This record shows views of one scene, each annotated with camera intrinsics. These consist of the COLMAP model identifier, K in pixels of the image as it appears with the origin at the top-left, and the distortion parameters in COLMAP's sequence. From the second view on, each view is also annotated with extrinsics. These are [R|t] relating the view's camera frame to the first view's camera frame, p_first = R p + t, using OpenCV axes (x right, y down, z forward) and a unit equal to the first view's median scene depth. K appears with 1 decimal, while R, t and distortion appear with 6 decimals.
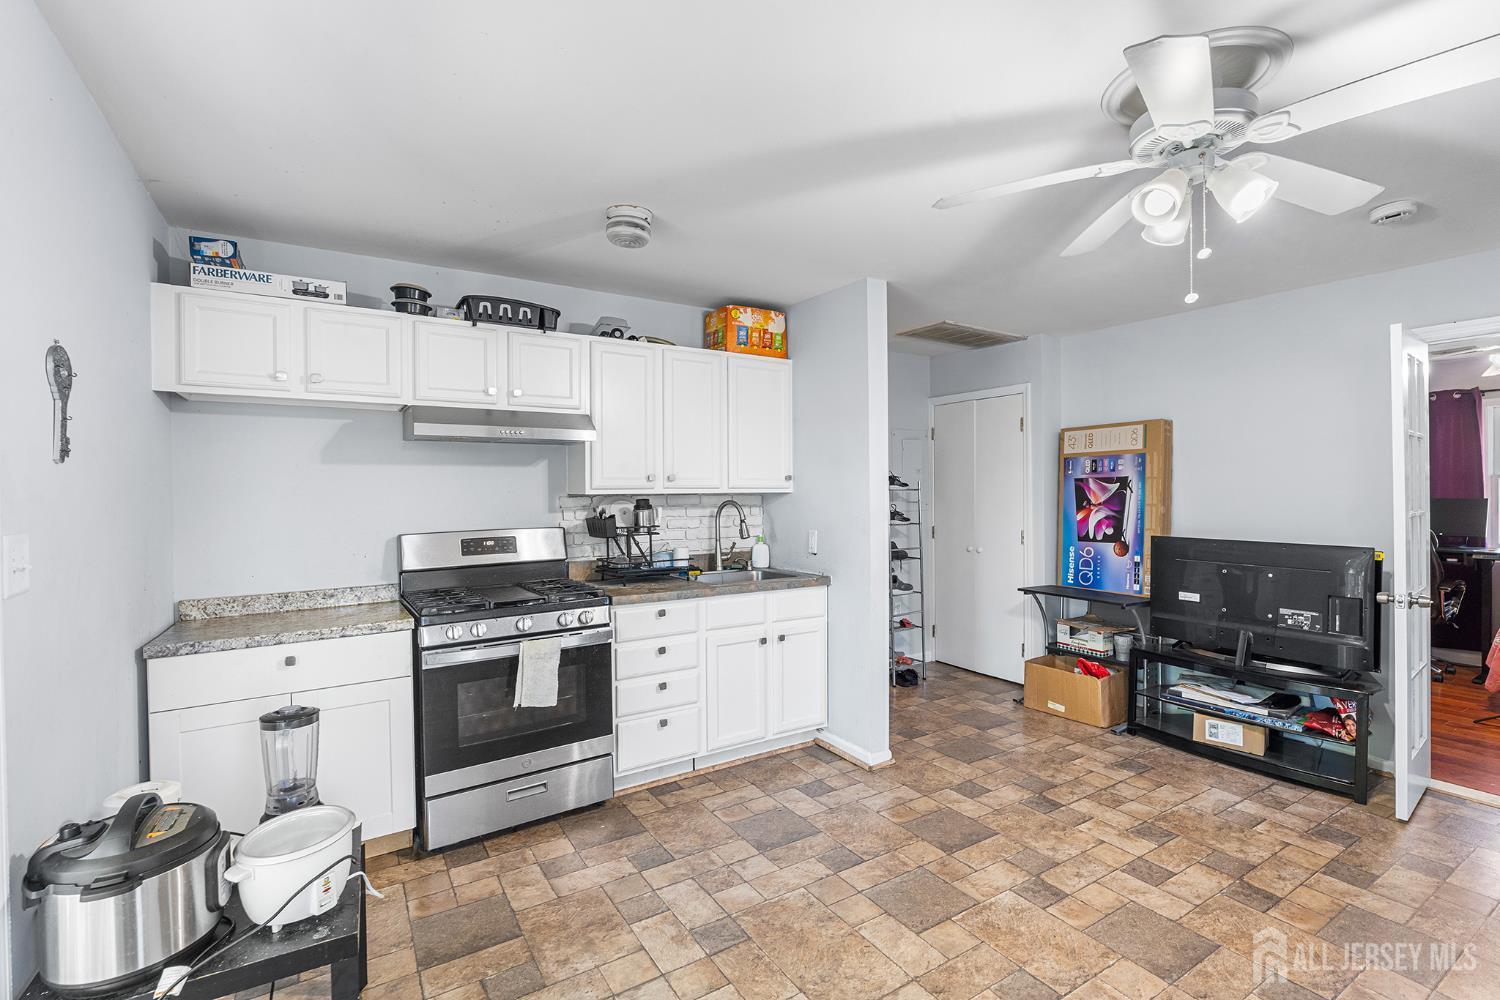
lens RADIAL K [[676.1, 0, 743.2], [0, 676.1, 494.2], [0, 0, 1]] dist [-0.000526, 0.000182]
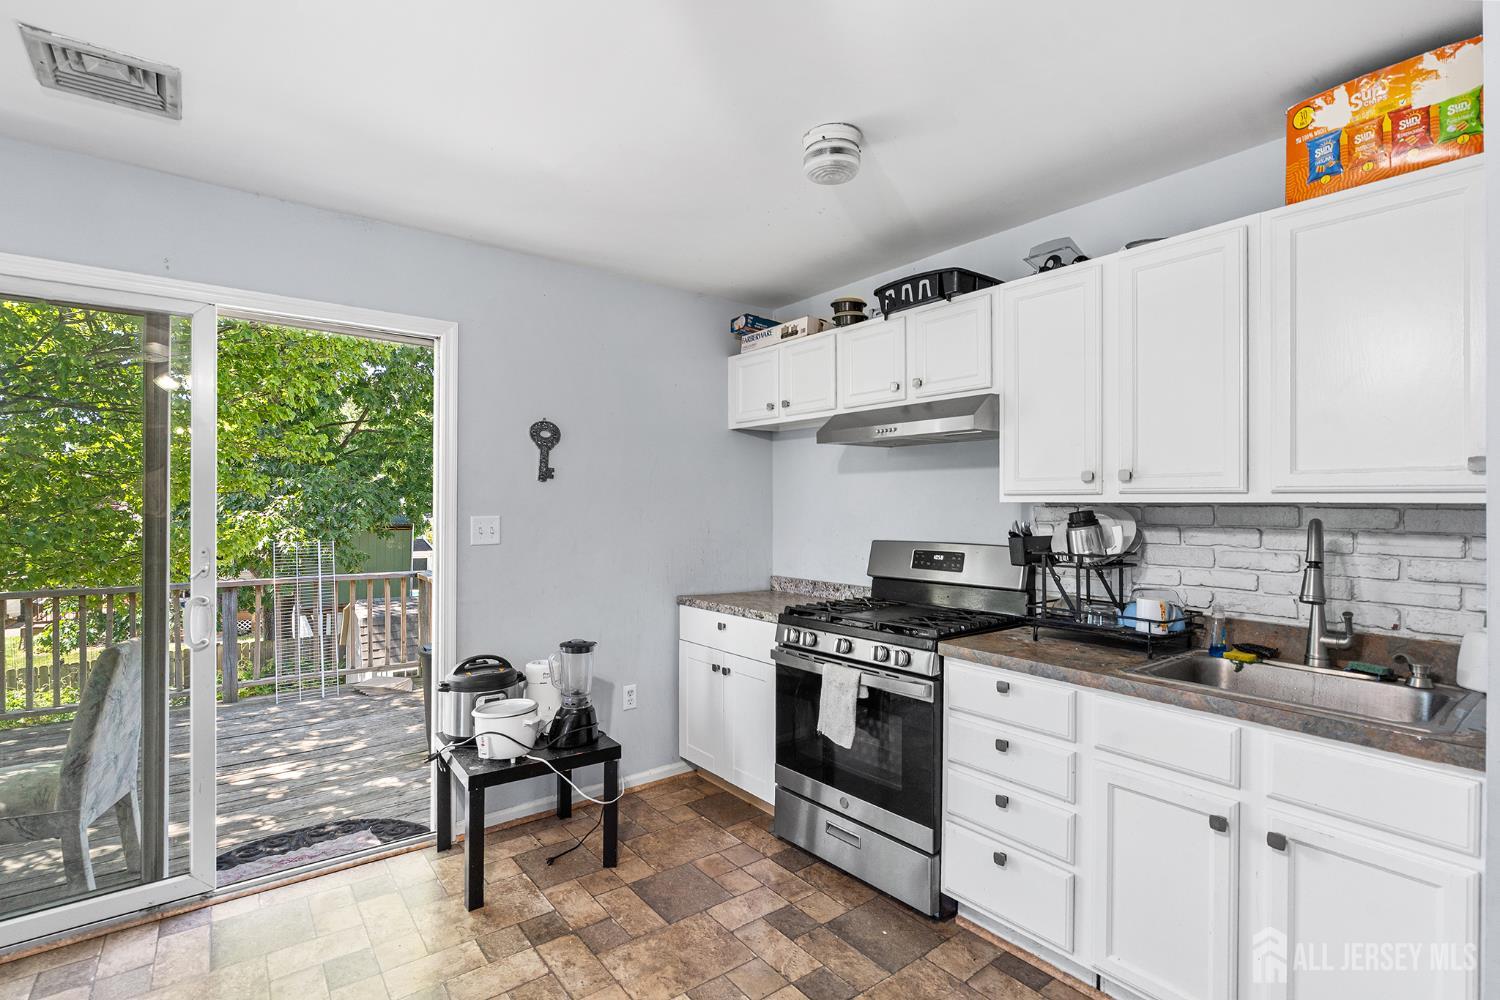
lens RADIAL K [[697.3, 0, 744.0], [0, 697.3, 498.4], [0, 0, 1]] dist [0.001519, 0.000167]
pose [[0.100304, 0.000207, -0.994957, 0.501659], [-0.010809, 0.999941, -0.000882, -0.000410], [0.994898, 0.010843, 0.100301, 0.668265]]
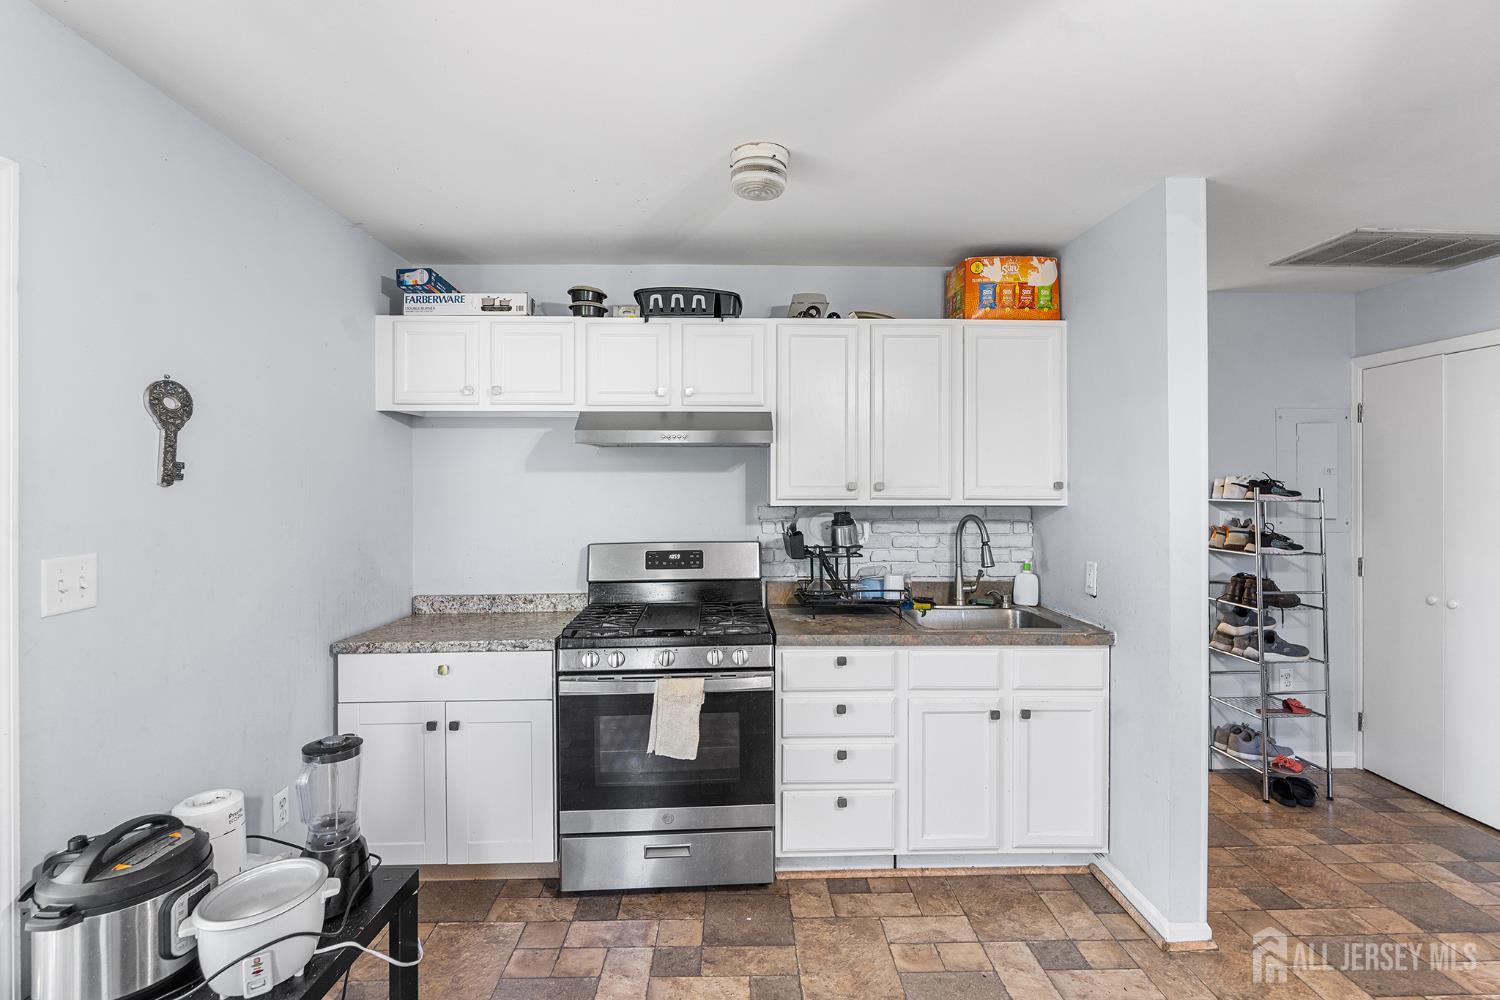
lens RADIAL K [[678.4, 0, 744.9], [0, 678.4, 480.5], [0, 0, 1]] dist [-0.003277, 0.000307]
pose [[0.861178, 0.004457, -0.508285, 0.176698], [-0.008614, 0.999946, -0.005825, -0.027010], [0.508231, 0.009395, 0.861169, 0.257503]]
